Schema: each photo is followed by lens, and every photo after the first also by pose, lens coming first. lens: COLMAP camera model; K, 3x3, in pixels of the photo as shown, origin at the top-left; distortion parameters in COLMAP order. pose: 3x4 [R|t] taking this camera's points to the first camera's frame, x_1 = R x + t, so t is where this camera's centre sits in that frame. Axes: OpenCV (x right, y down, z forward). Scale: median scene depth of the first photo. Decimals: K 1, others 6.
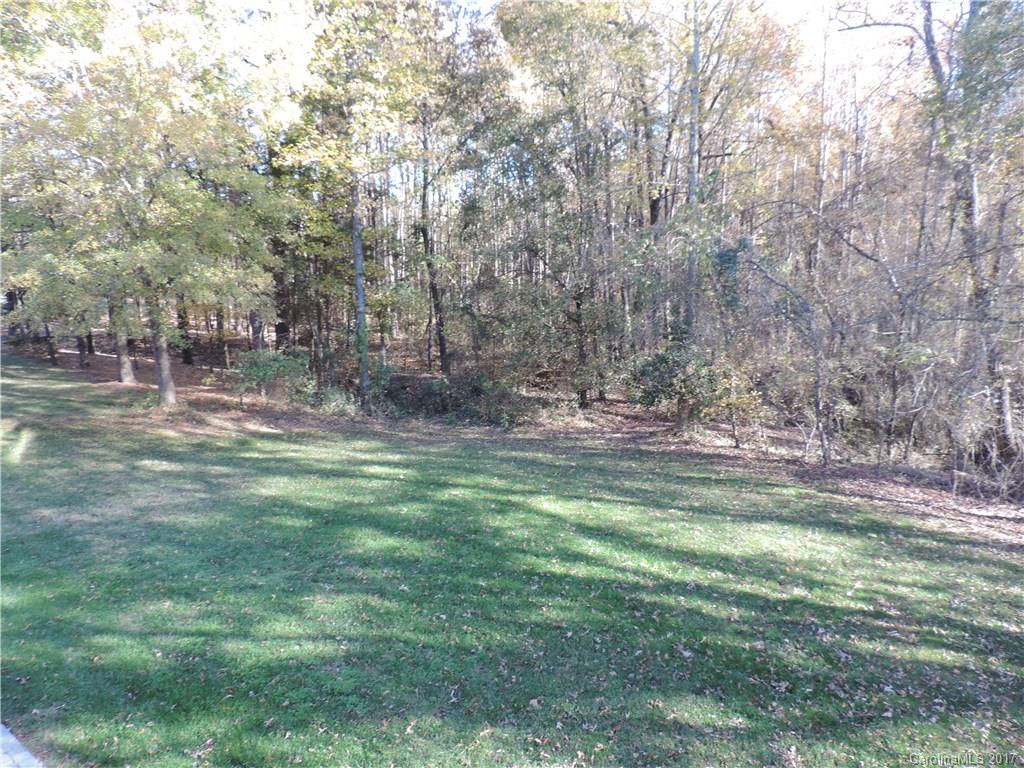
lens RADIAL K [[728.9, 0, 510.3], [0, 728.9, 383.4], [0, 0, 1]] dist [-0.010183, -0.012750]
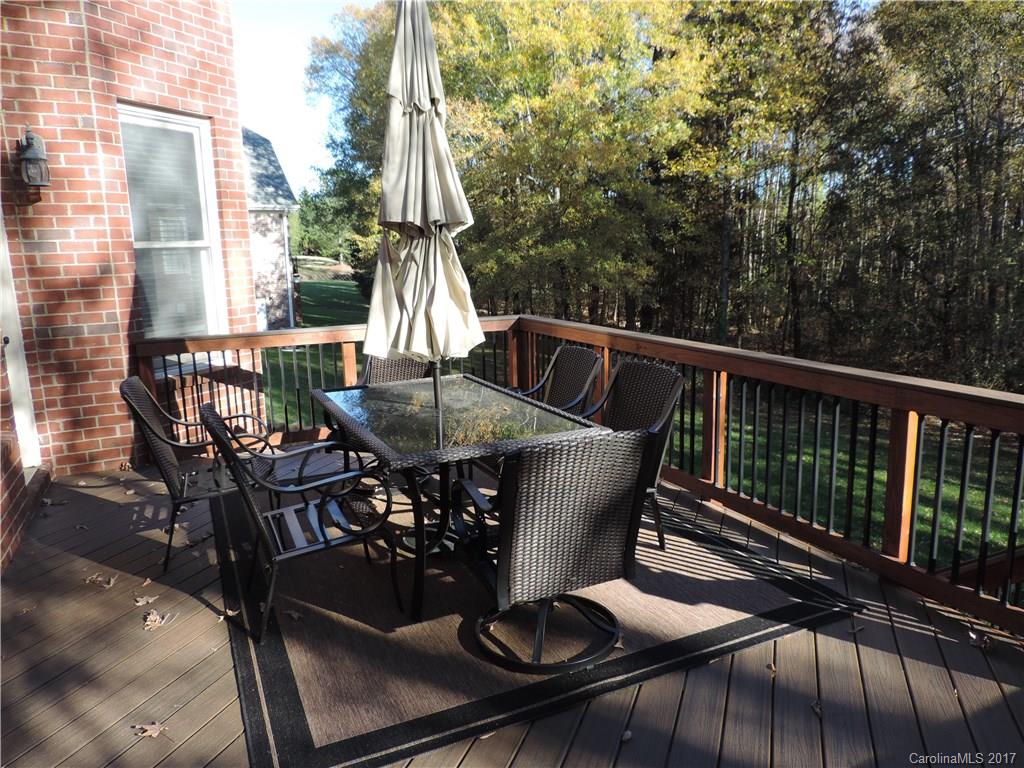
lens RADIAL K [[728.9, 0, 509.5], [0, 728.9, 379.8], [0, 0, 1]] dist [-0.010183, -0.012750]
pose [[0.892956, 0.081918, -0.442628, 0.007338], [-0.082896, 0.996410, 0.017174, 0.029691], [0.442446, 0.021356, 0.896541, -0.155022]]
